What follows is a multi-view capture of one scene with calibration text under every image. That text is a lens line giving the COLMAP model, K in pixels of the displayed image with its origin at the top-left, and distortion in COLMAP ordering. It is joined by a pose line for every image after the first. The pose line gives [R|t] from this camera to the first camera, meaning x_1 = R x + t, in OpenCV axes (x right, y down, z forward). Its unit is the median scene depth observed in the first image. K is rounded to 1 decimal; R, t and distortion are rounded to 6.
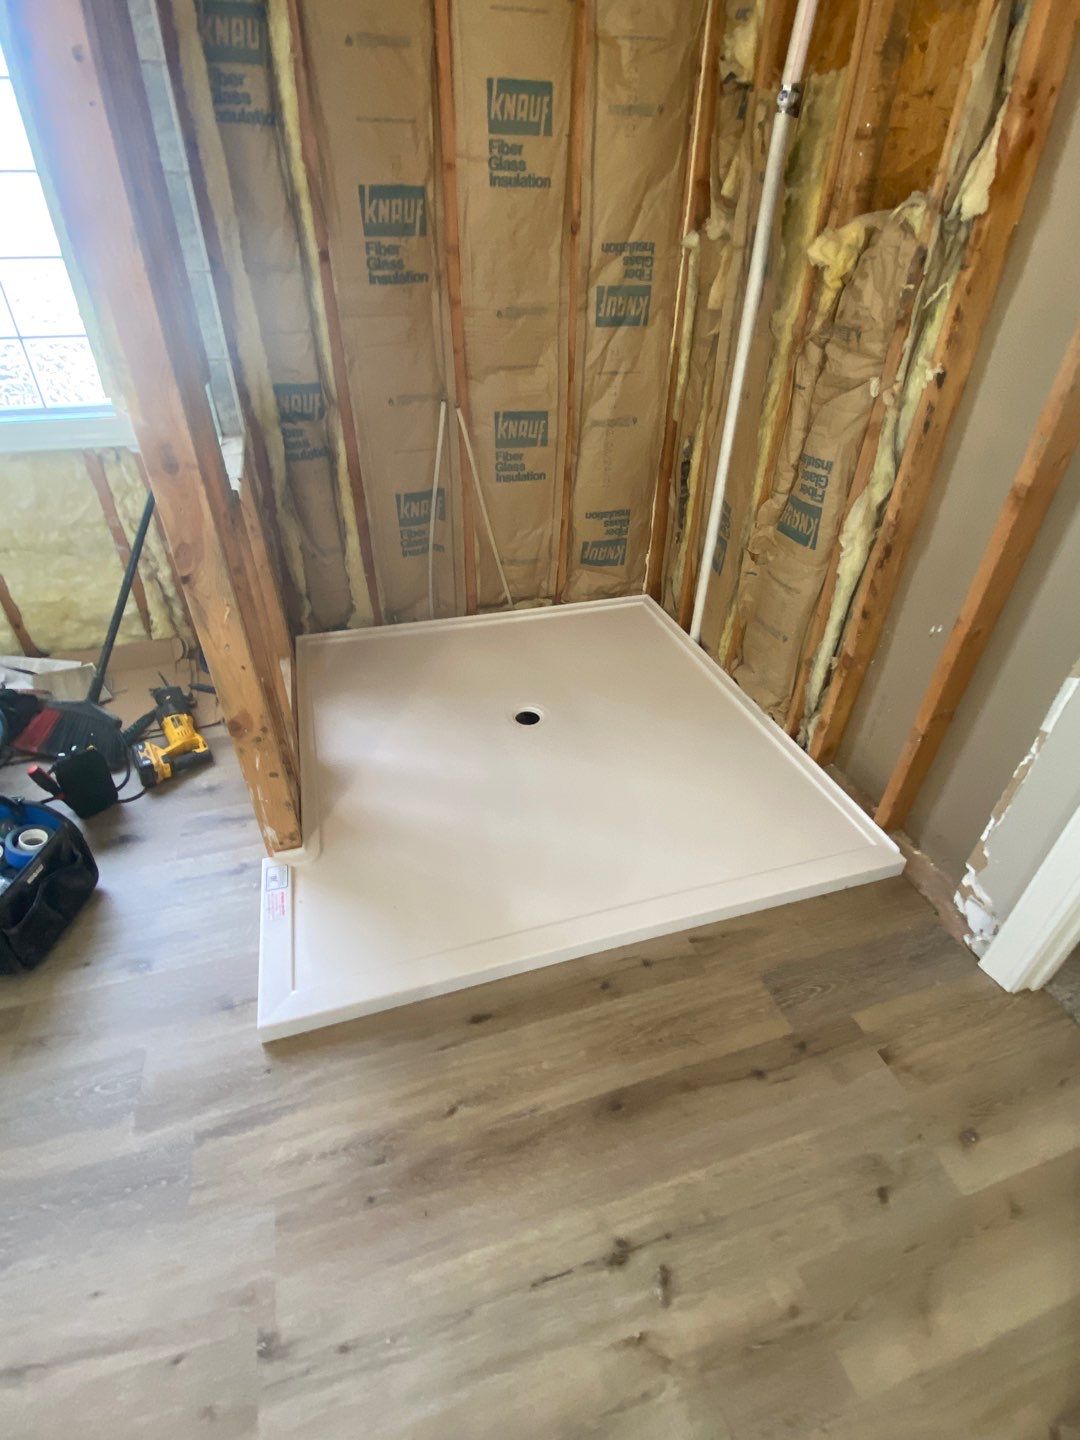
lens RADIAL K [[682.1, 0, 540.0], [0, 682.1, 720.0], [0, 0, 1]] dist [0.014401, -0.017843]
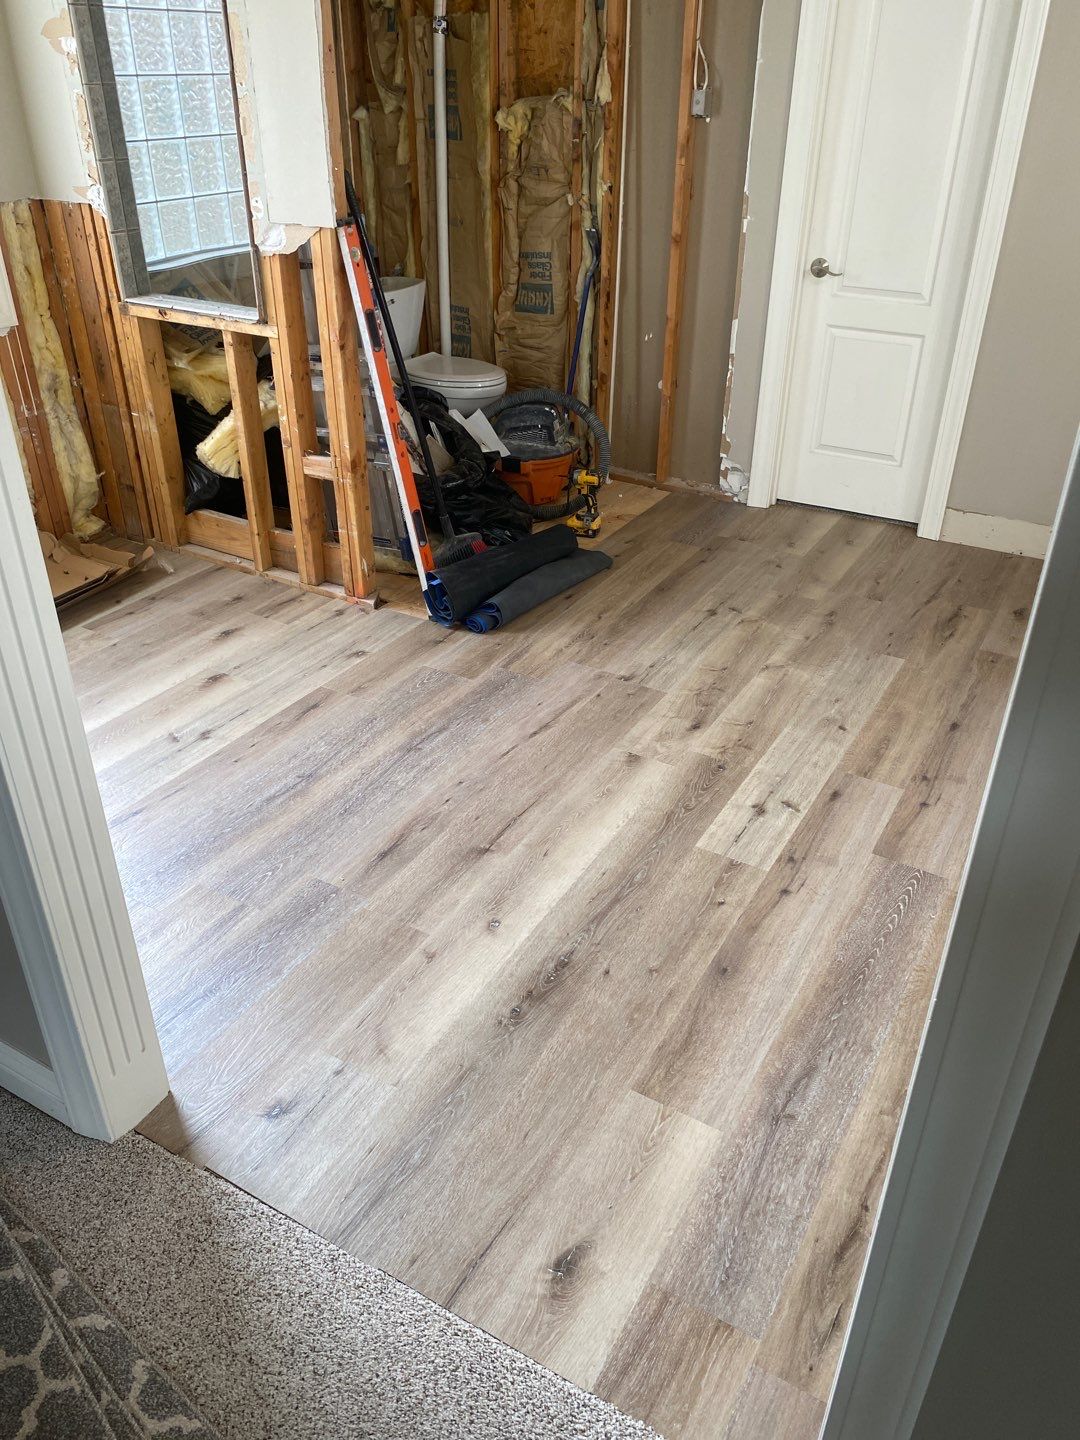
lens RADIAL K [[1101.4, 0, 539.1], [0, 1101.4, 727.9], [0, 0, 1]] dist [0.027043, -0.029160]
pose [[0.736080, -0.359803, 0.573348, -1.293214], [0.400963, 0.914196, 0.058935, 0.407341], [-0.545358, 0.186511, 0.817189, -0.748542]]
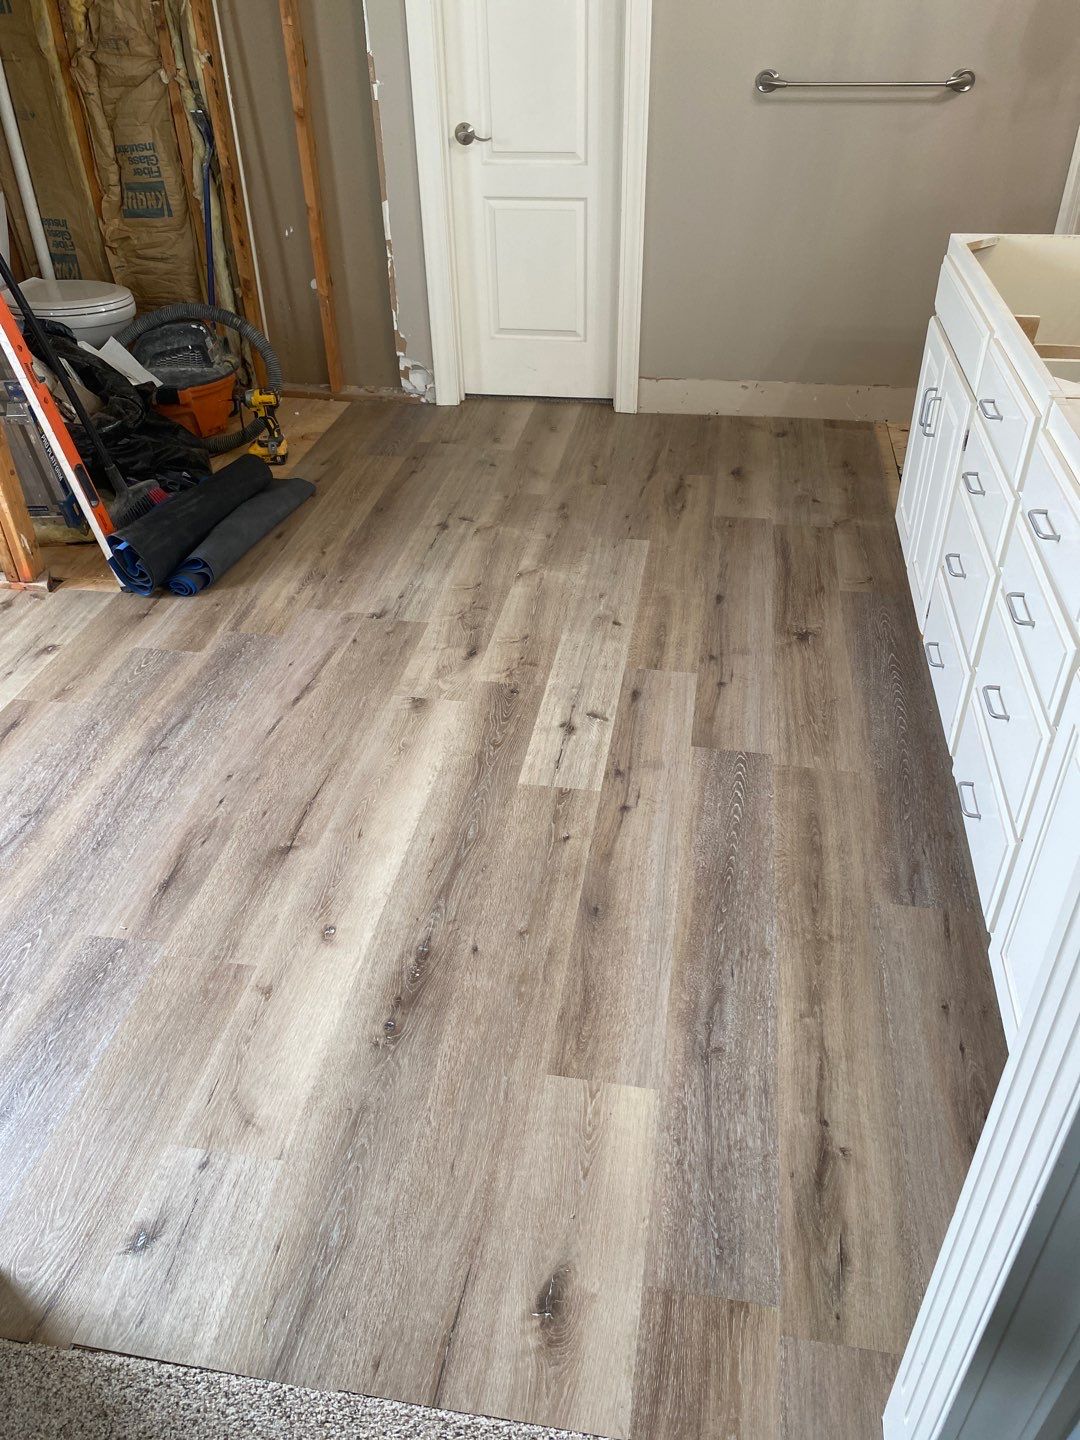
lens RADIAL K [[1101.4, 0, 539.1], [0, 1101.4, 727.9], [0, 0, 1]] dist [0.027043, -0.029160]
pose [[0.451428, -0.539796, 0.710516, -1.258667], [0.544948, 0.797304, 0.259496, 0.343328], [-0.706572, 0.270050, 0.654086, -0.564354]]
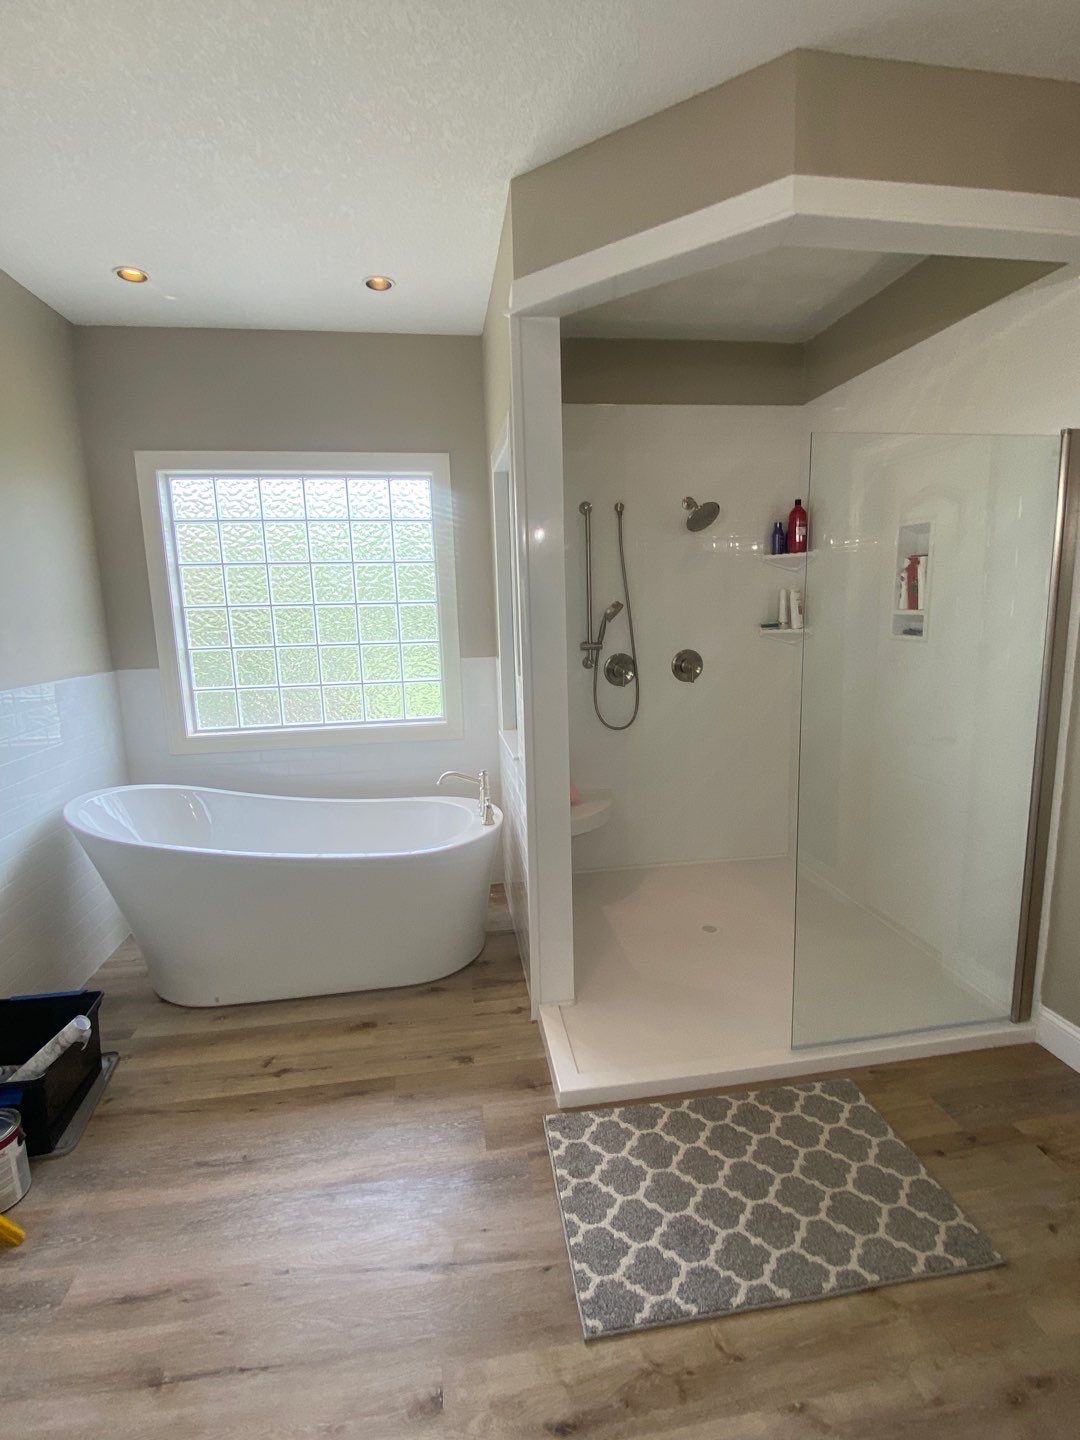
lens RADIAL K [[682.1, 0, 540.0], [0, 682.1, 720.0], [0, 0, 1]] dist [0.014401, -0.017843]
pose [[0.987748, -0.019157, -0.154874, -0.155512], [-0.051439, 0.897005, -0.439018, 0.274087], [0.147333, 0.441606, 0.885030, -0.453009]]
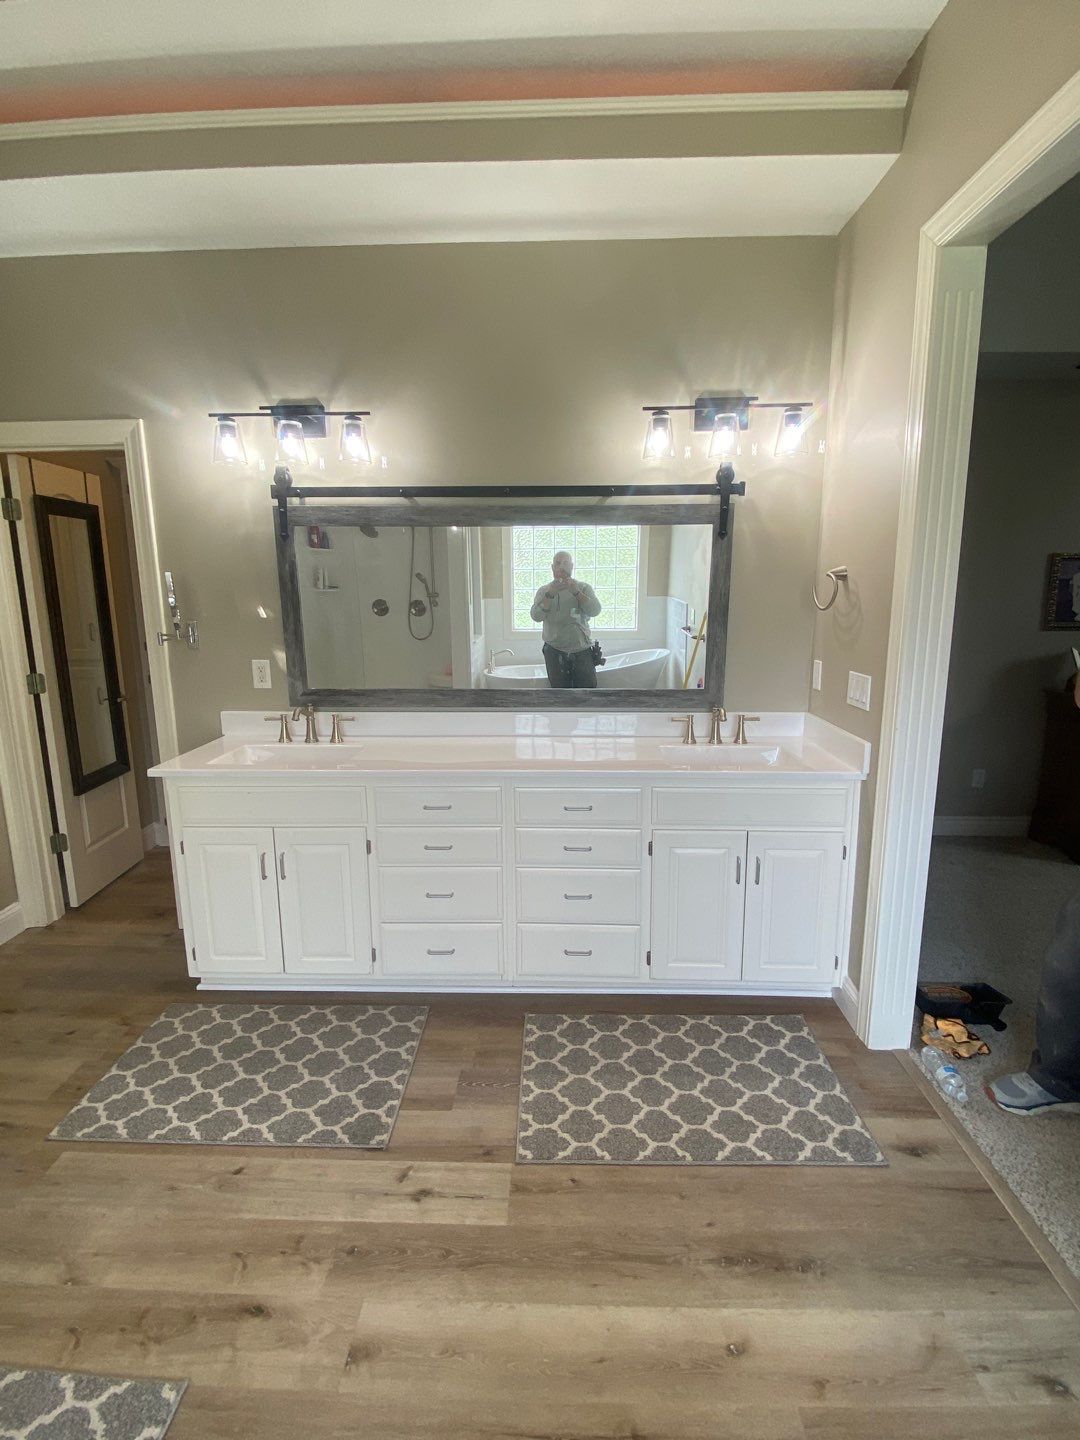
lens RADIAL K [[682.1, 0, 540.0], [0, 682.1, 720.0], [0, 0, 1]] dist [0.014401, -0.017843]
pose [[-0.944600, -0.071511, 0.320338, -0.712831], [0.185349, 0.689249, 0.700415, -0.293553], [-0.270880, 0.720987, -0.637810, 0.321926]]
